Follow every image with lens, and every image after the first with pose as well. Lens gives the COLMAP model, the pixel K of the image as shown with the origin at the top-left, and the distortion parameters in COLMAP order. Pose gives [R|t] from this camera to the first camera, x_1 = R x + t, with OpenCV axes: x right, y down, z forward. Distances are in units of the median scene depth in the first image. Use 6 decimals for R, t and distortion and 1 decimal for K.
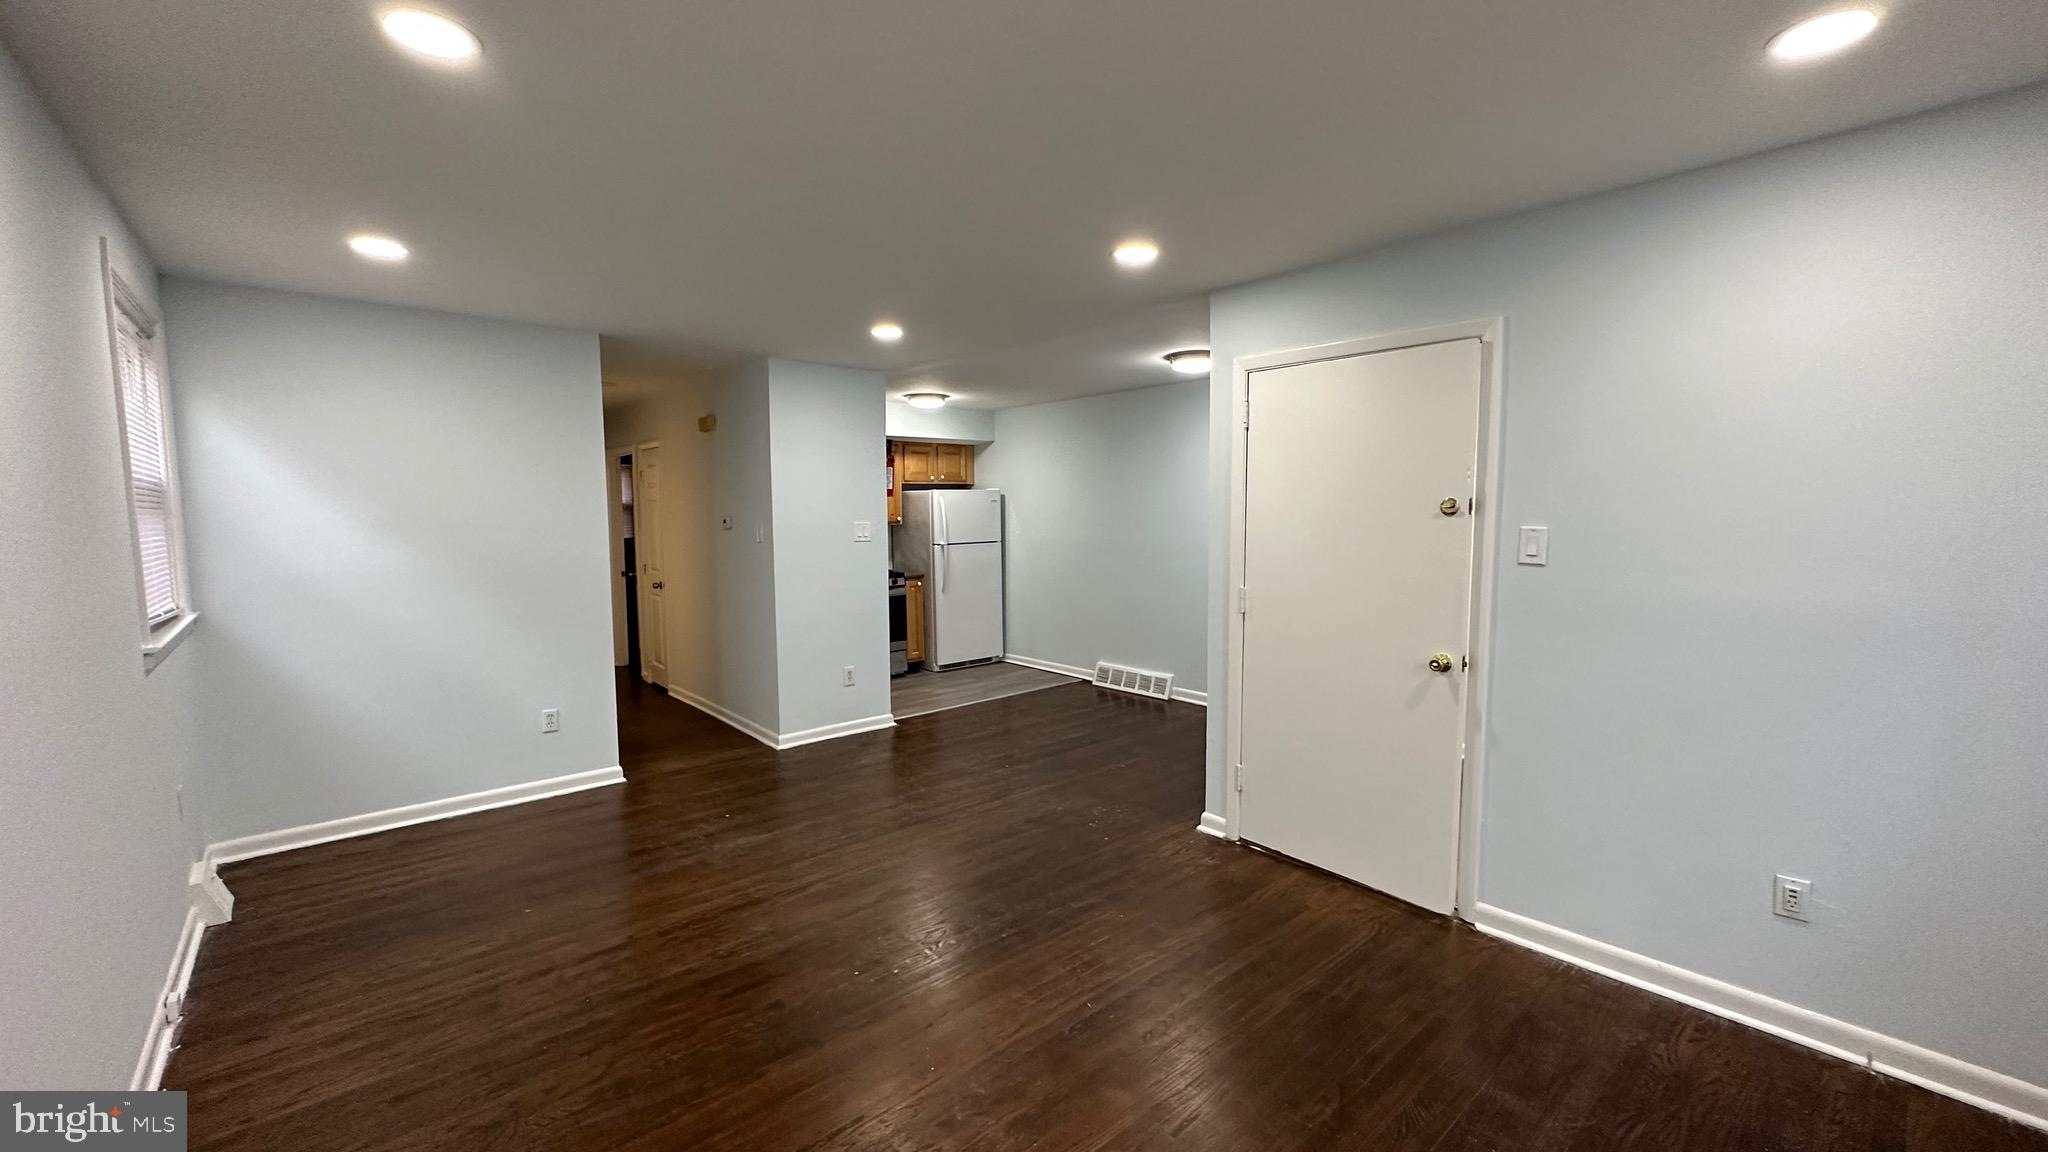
lens RADIAL K [[809.1, 0, 1026.1], [0, 809.1, 581.1], [0, 0, 1]] dist [0.000683, -0.000140]
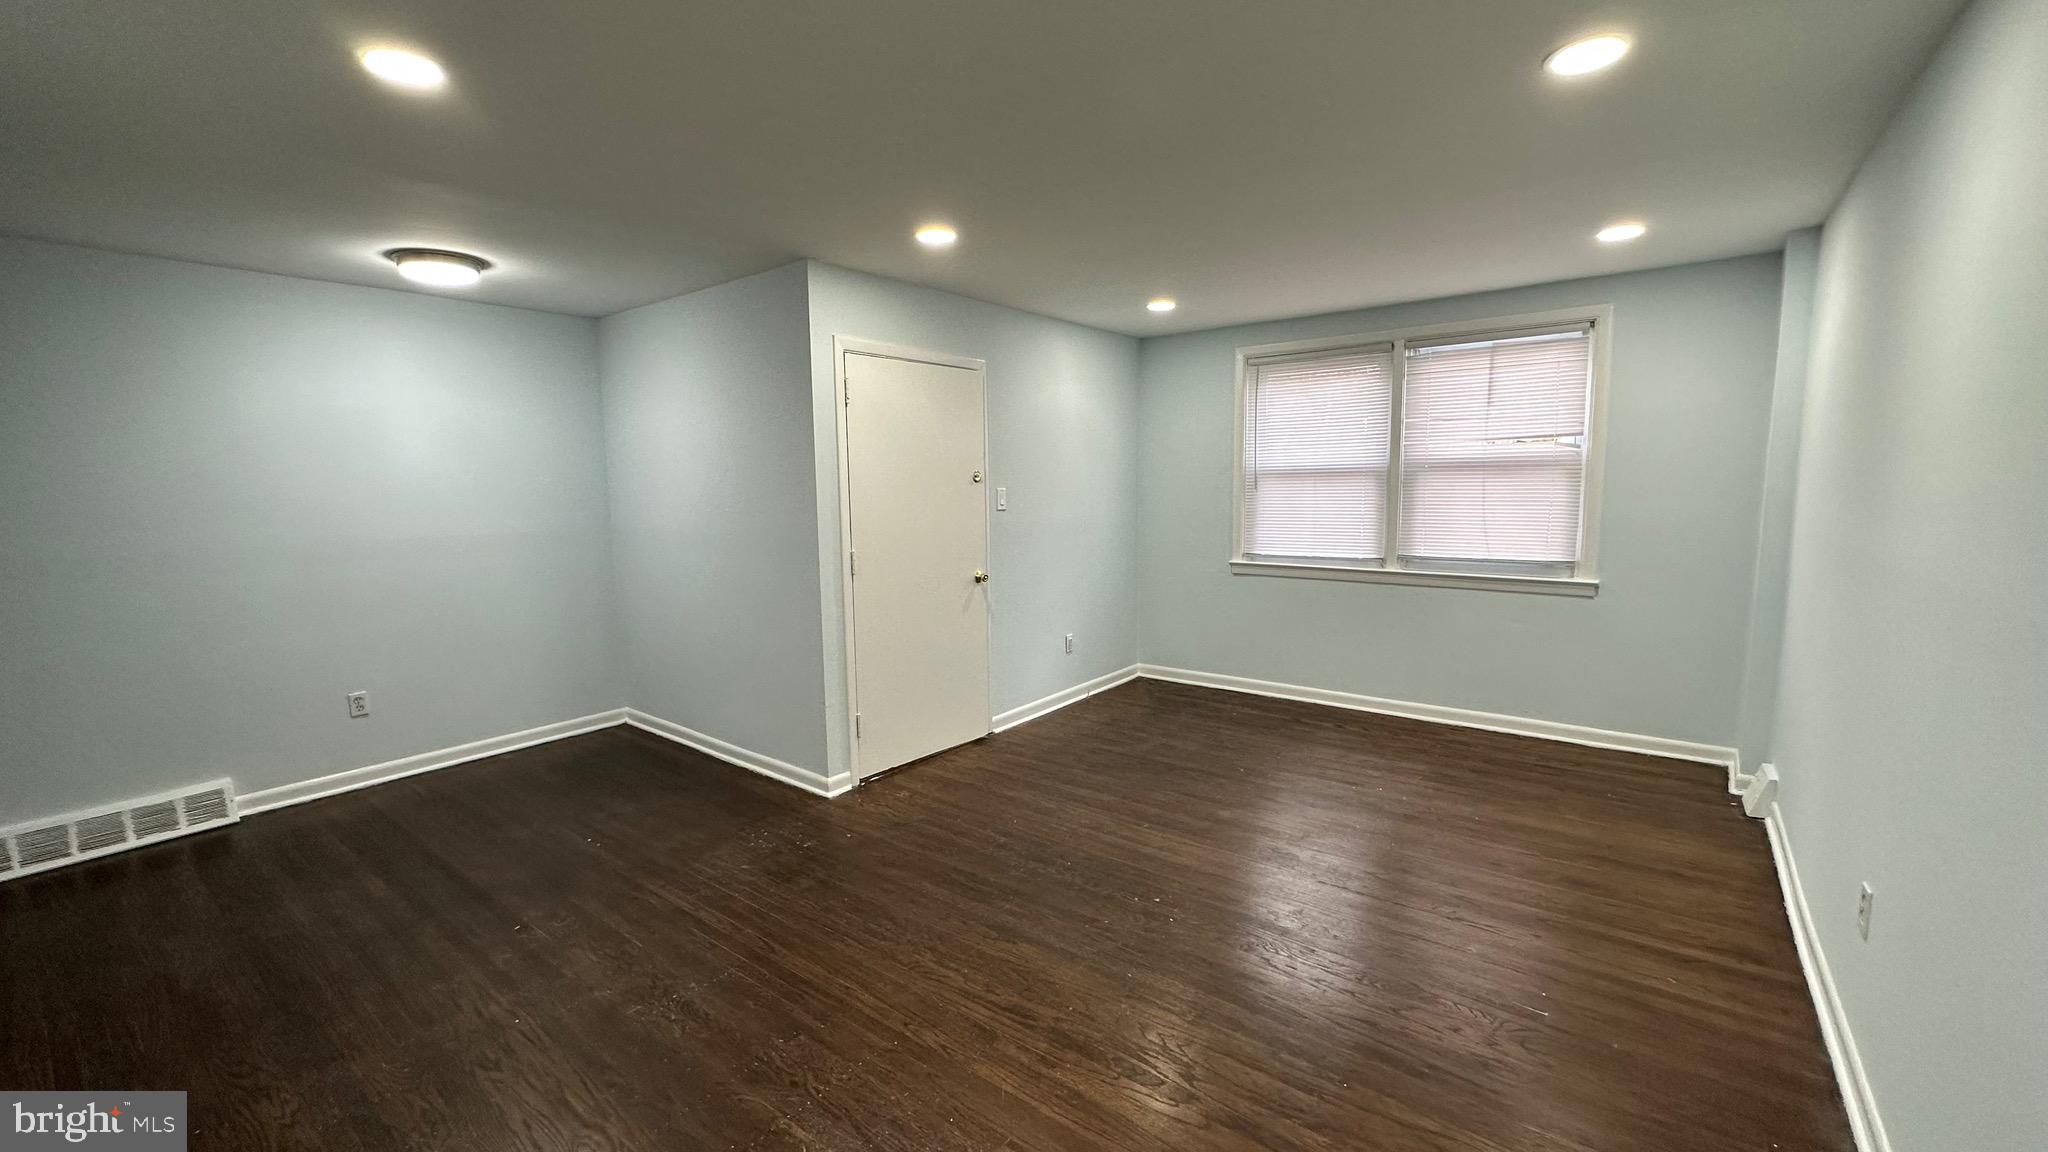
lens RADIAL K [[809.1, 0, 1028.8], [0, 809.1, 573.3], [0, 0, 1]] dist [0.000683, -0.000140]
pose [[-0.194731, -0.101874, 0.975552, -0.895260], [0.098870, 0.987487, 0.122856, -0.076414], [-0.975861, 0.120377, -0.182222, 1.031755]]
